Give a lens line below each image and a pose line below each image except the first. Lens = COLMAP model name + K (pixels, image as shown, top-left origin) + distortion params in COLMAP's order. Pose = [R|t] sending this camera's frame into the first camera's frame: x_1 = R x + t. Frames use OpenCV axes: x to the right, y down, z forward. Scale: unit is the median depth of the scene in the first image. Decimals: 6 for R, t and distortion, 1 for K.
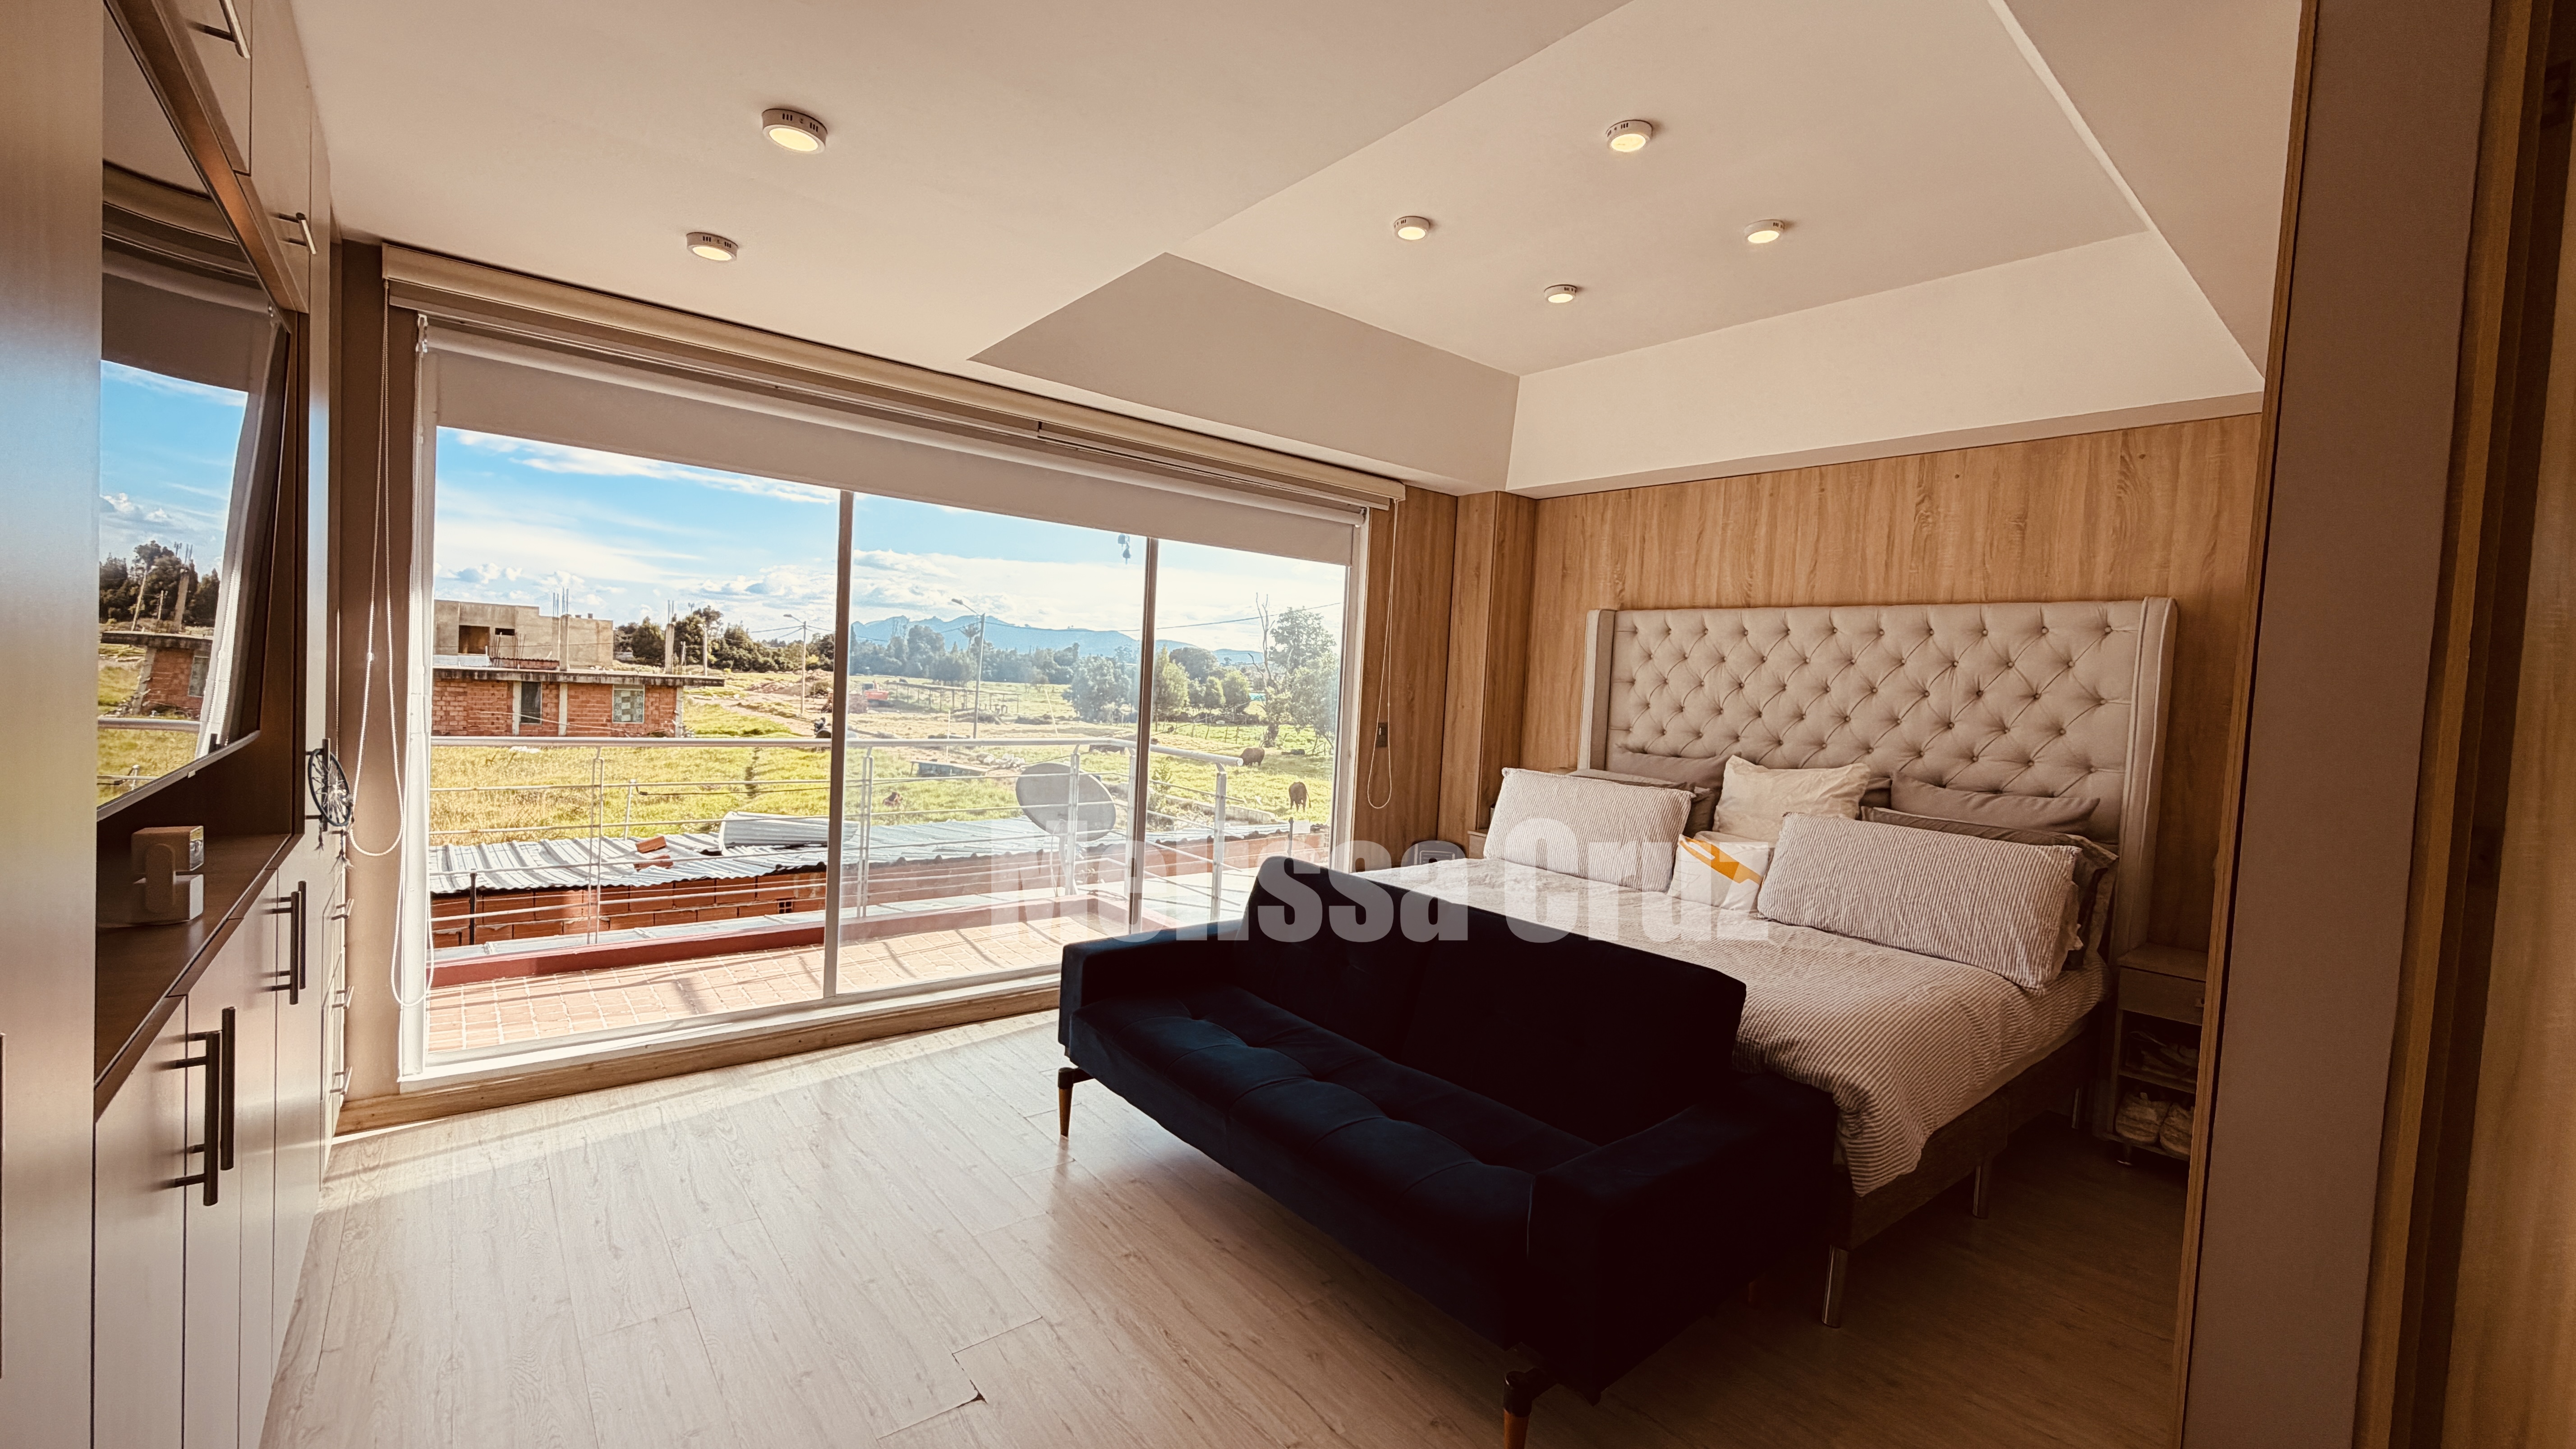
lens RADIAL K [[1025.9, 0, 1273.8], [0, 1025.9, 722.5], [0, 0, 1]] dist [0.001595, -0.000669]
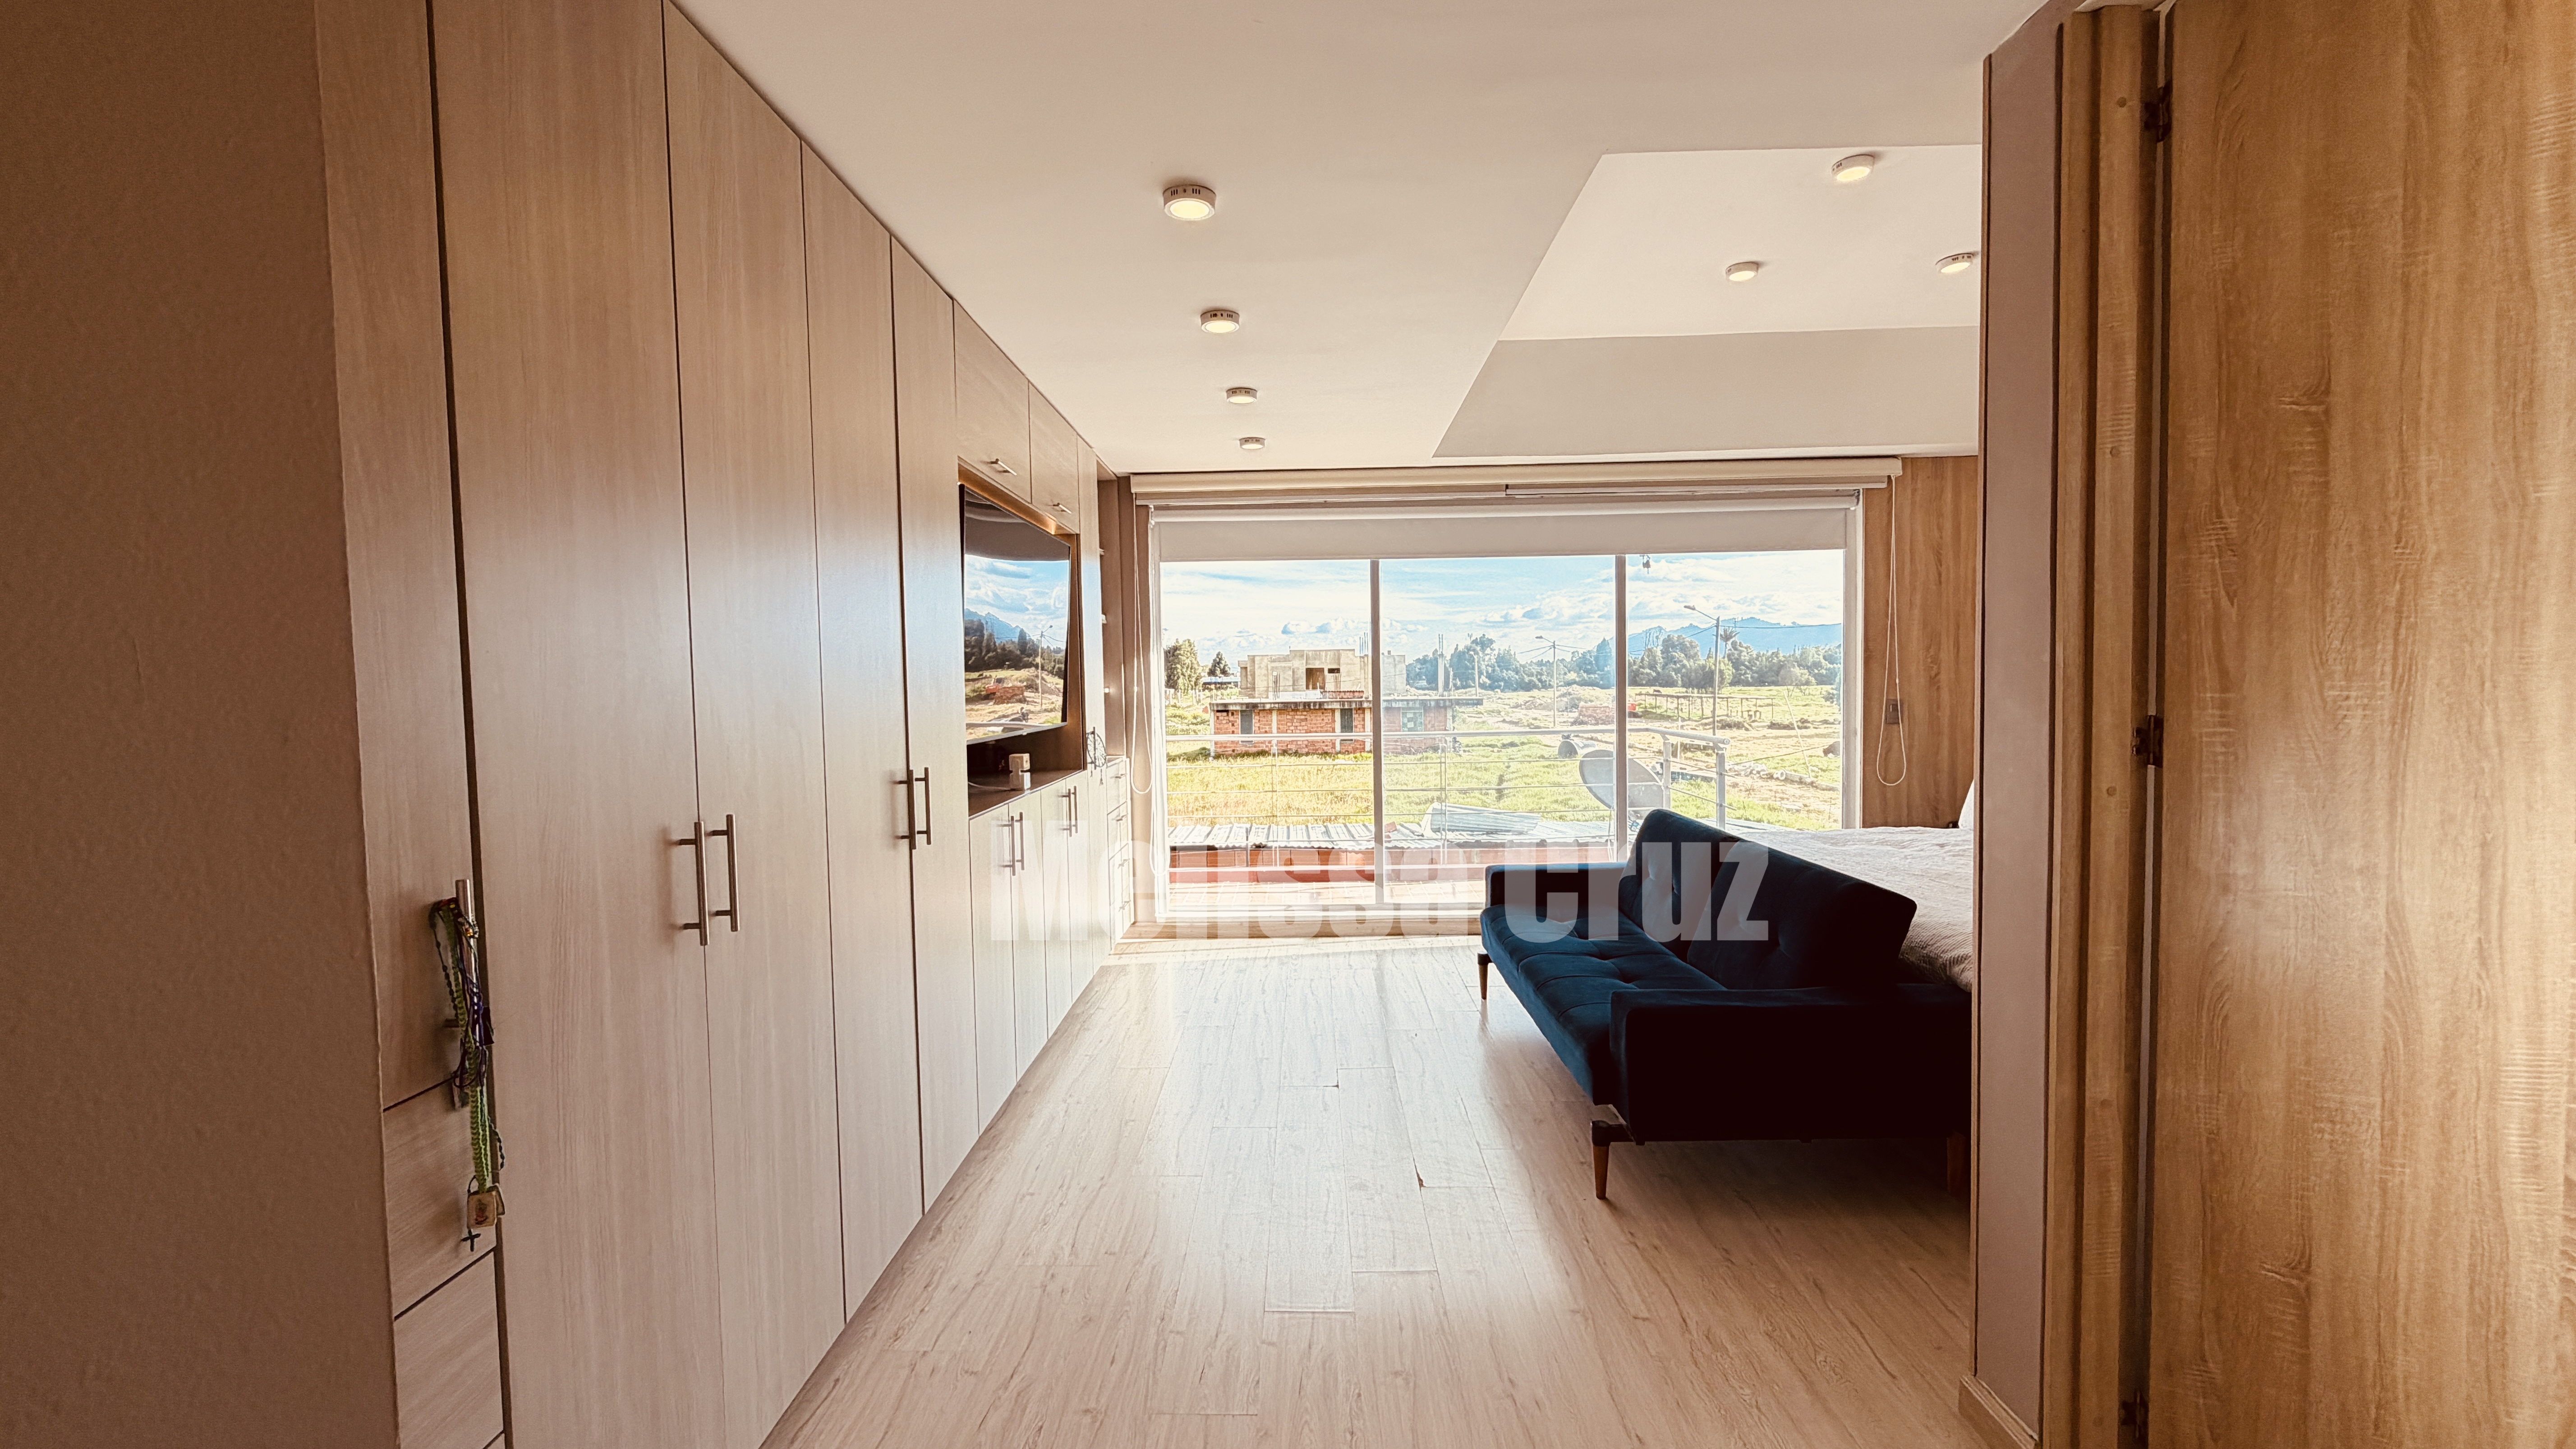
lens RADIAL K [[1025.9, 0, 1273.8], [0, 1025.9, 722.5], [0, 0, 1]] dist [0.001595, -0.000669]
pose [[0.754376, -0.037455, -0.655373, 0.357539], [0.030189, 0.999294, -0.022361, 0.030958], [0.655748, -0.002916, 0.754974, -0.173359]]
